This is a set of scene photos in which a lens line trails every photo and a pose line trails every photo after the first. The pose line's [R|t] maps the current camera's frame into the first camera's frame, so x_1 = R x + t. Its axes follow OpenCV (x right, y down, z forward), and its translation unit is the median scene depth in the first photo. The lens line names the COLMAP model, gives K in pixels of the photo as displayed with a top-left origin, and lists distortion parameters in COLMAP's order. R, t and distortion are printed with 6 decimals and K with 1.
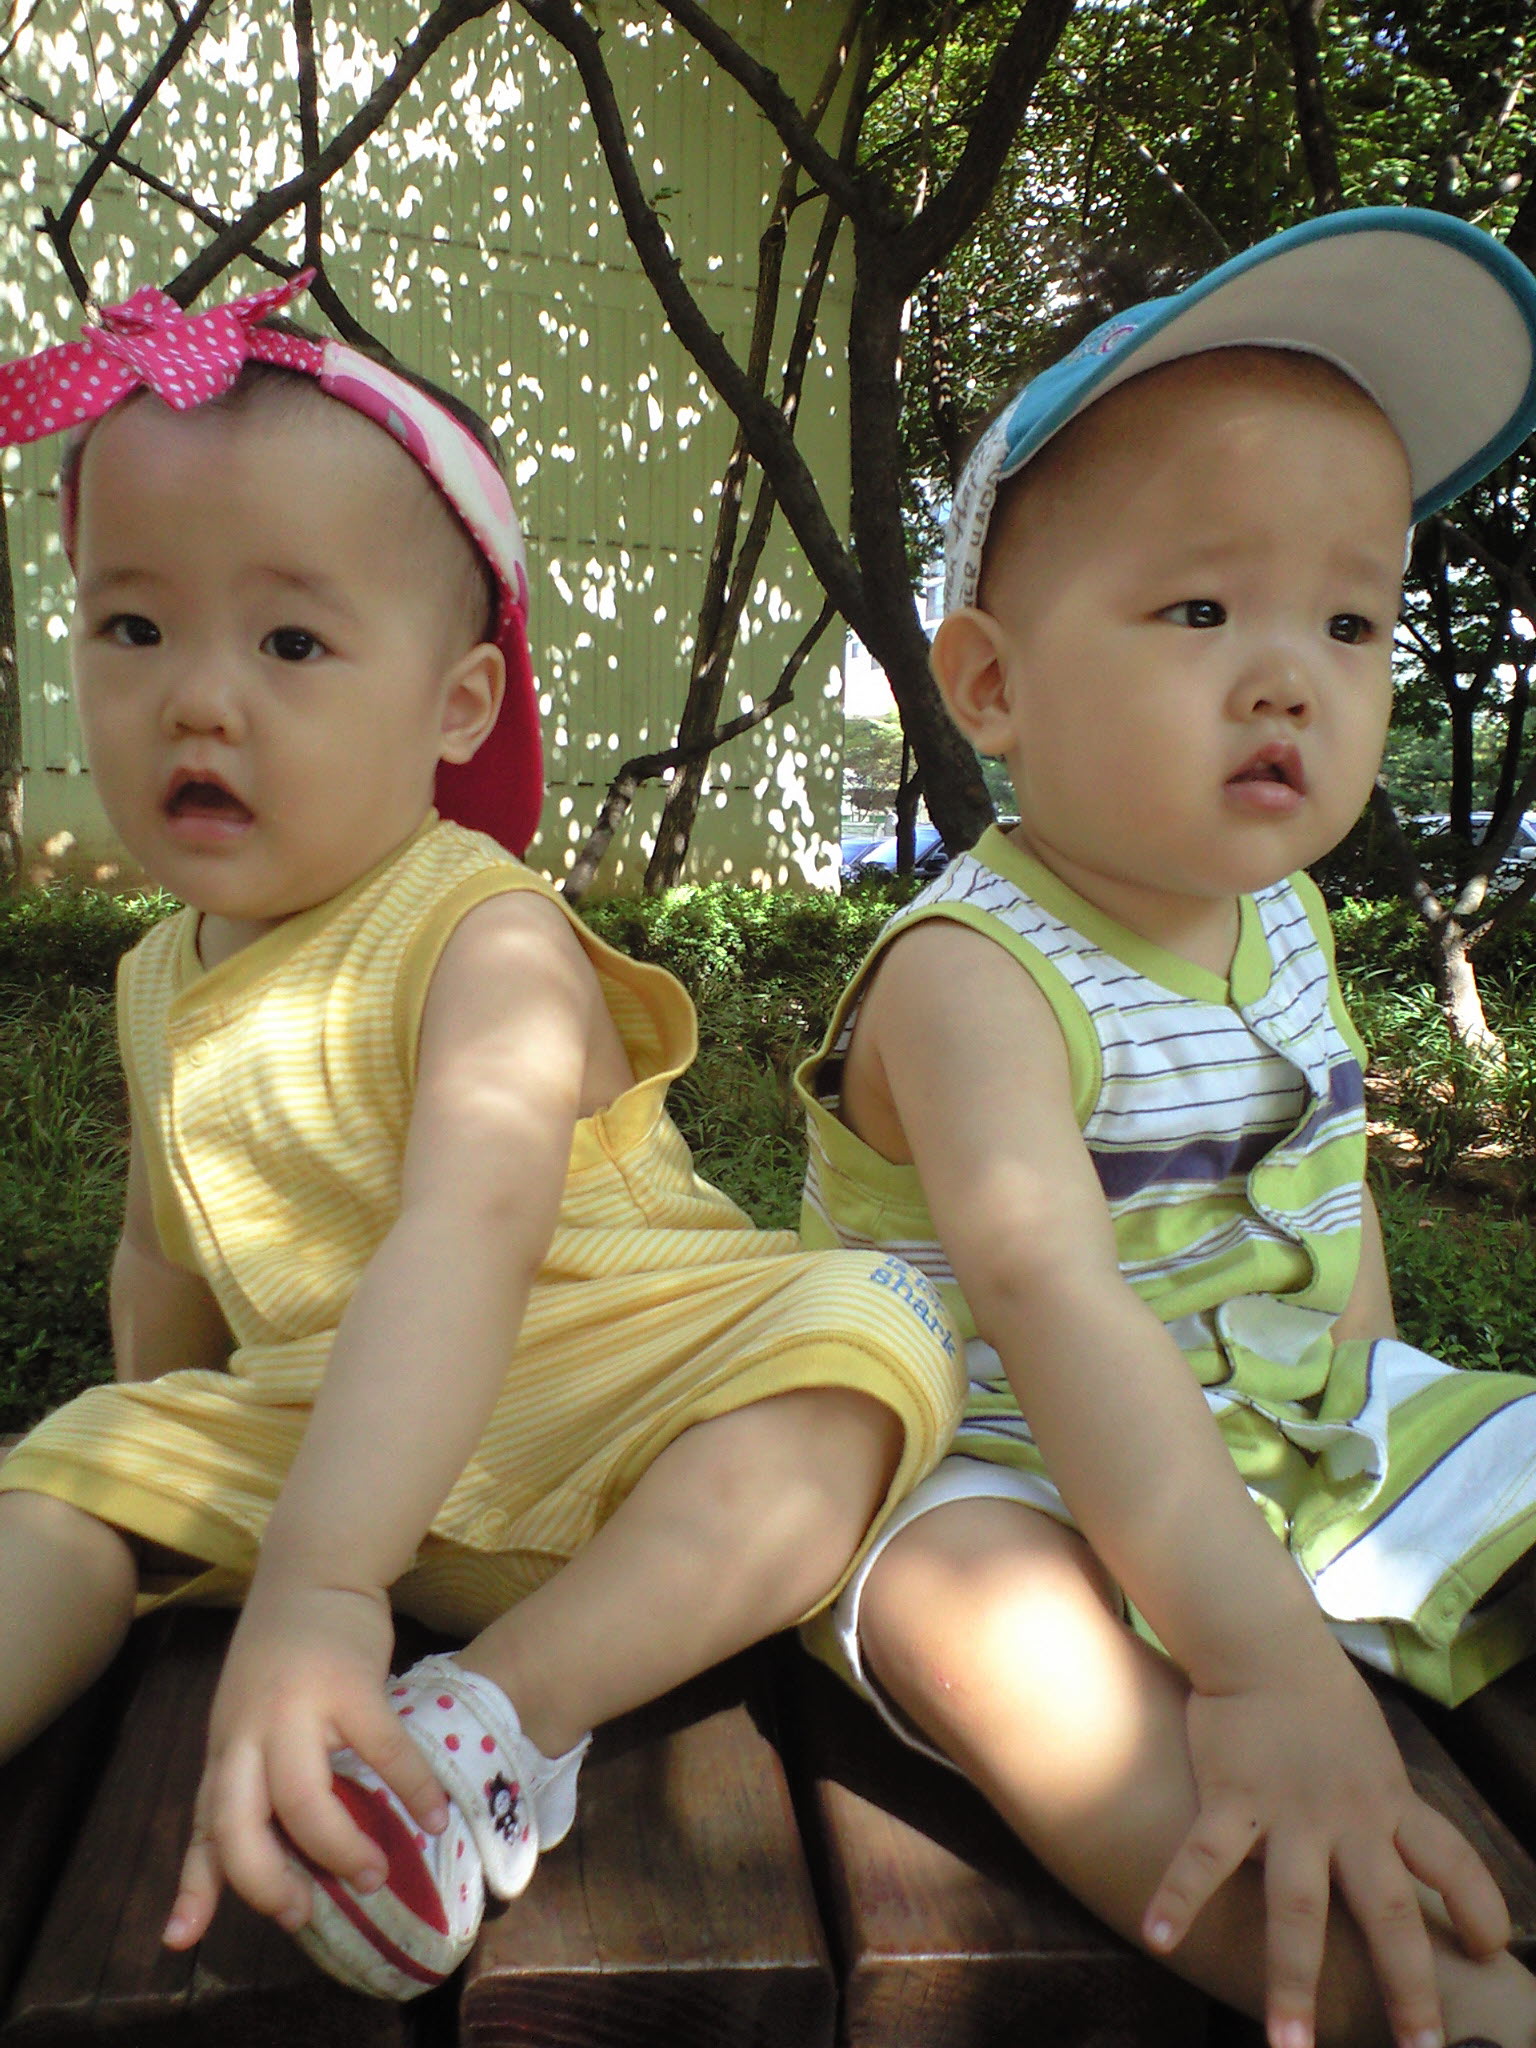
lens RADIAL K [[1663.2, 0, 765.6], [0, 1663.2, 1027.9], [0, 0, 1]] dist [0.066012, -0.055074]
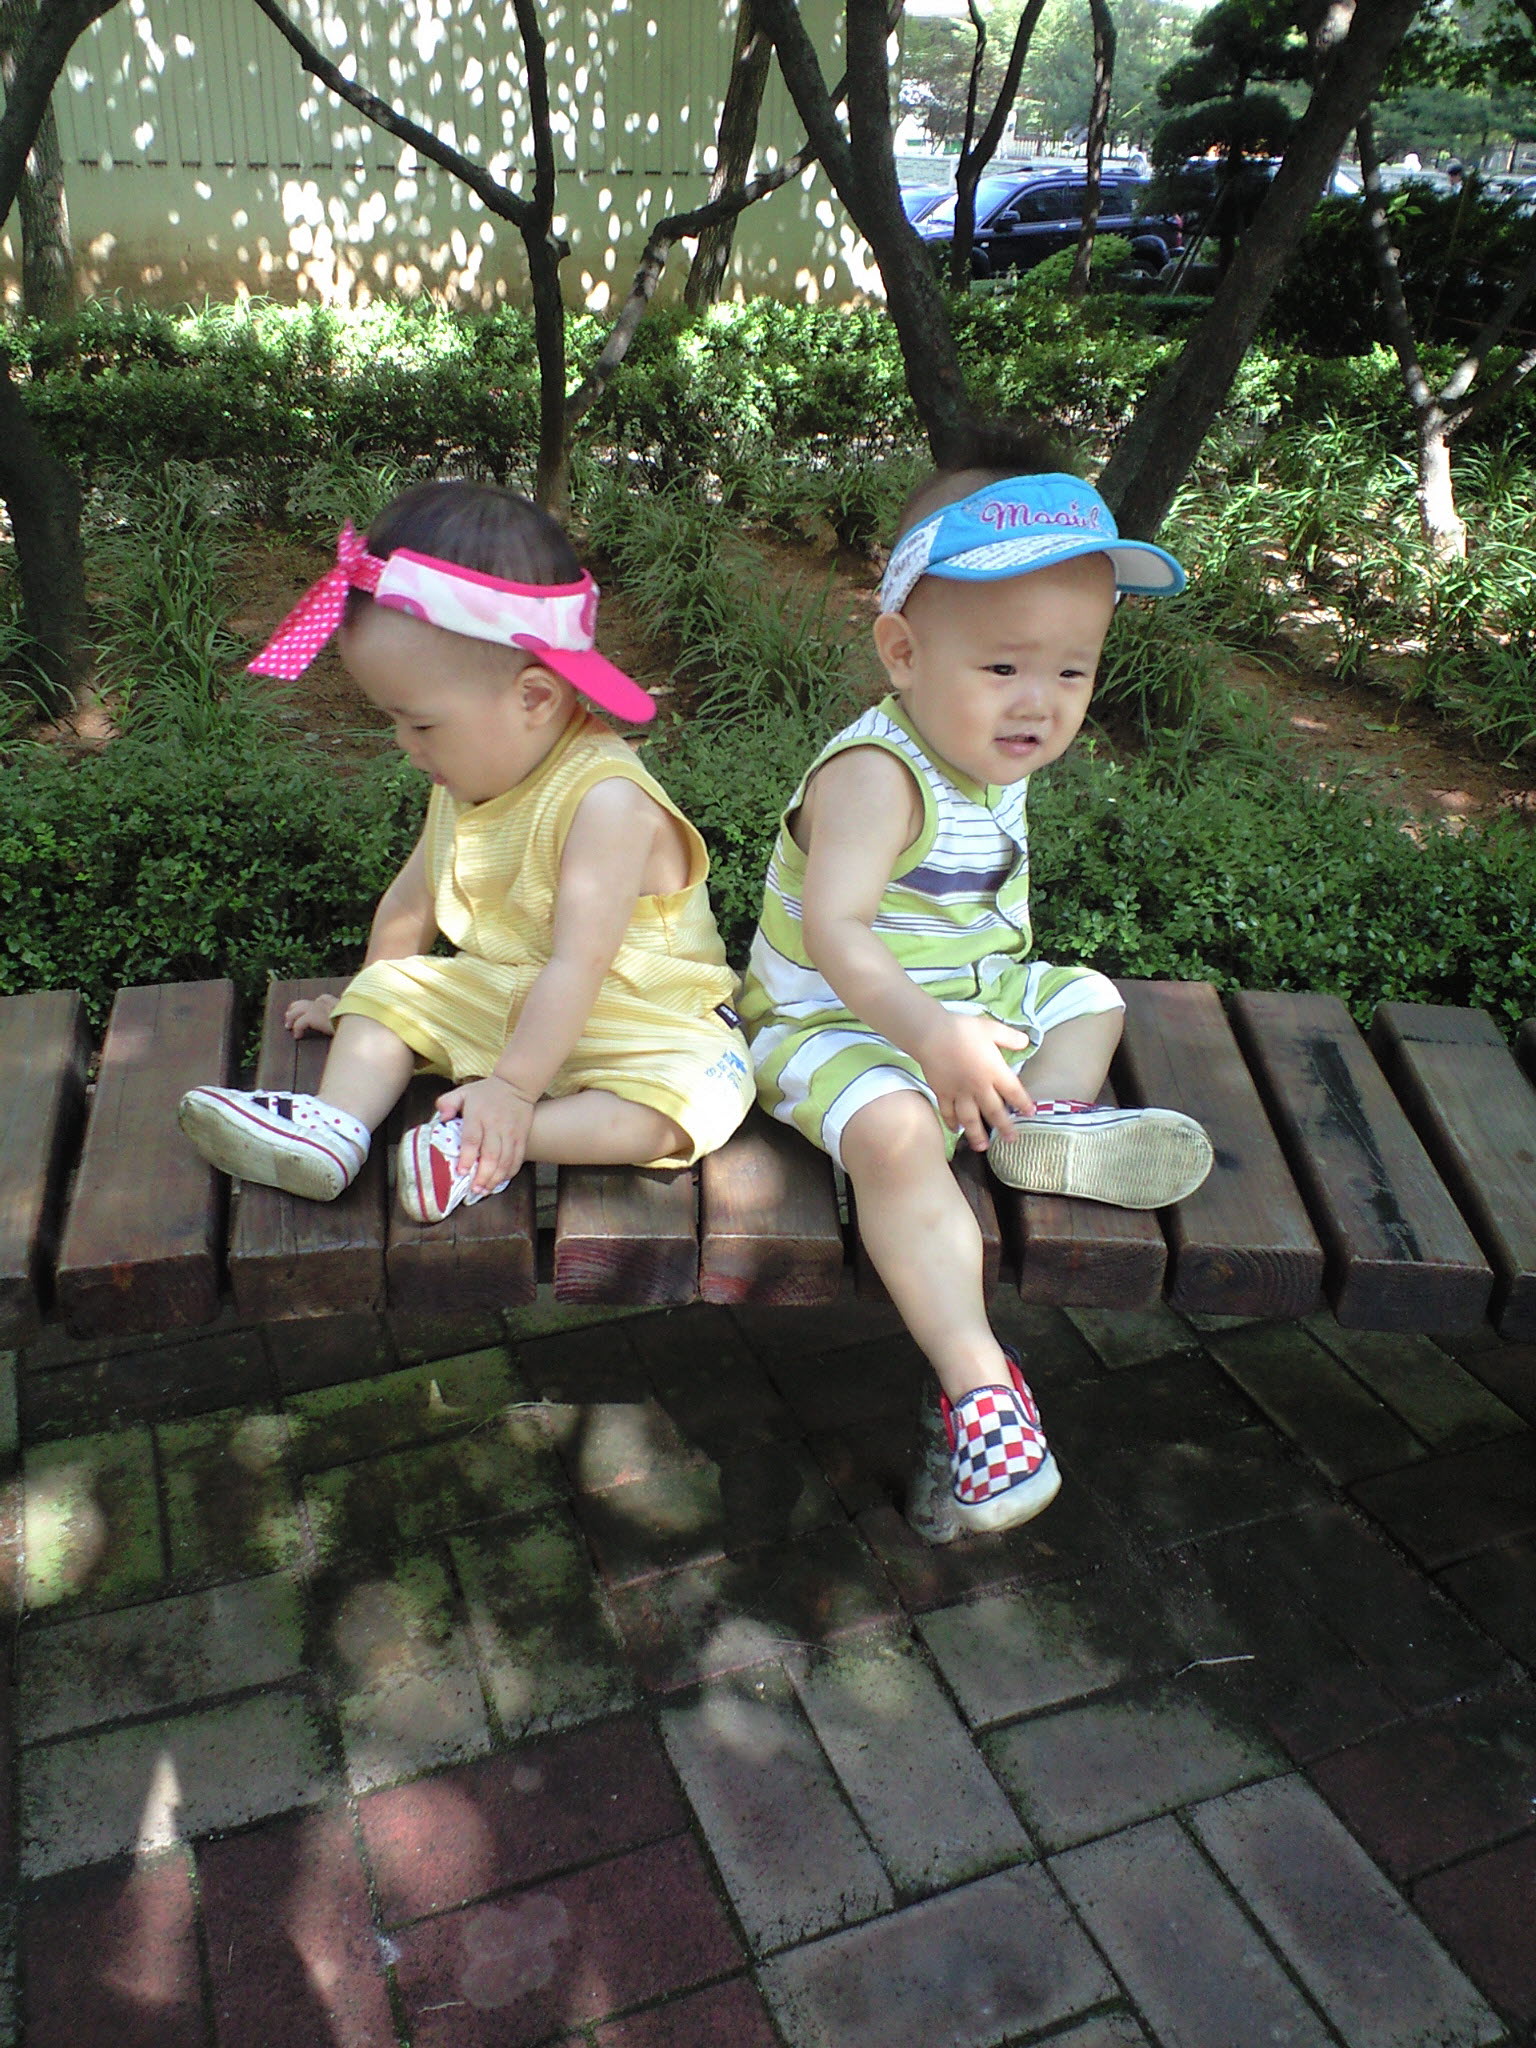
lens RADIAL K [[1663.2, 0, 751.0], [0, 1663.2, 1031.6], [0, 0, 1]] dist [0.066012, -0.055074]
pose [[0.998950, 0.024726, -0.038559, 0.015279], [-0.008836, 0.929998, 0.367457, -0.047787], [0.044946, -0.366731, 0.929241, -0.088311]]
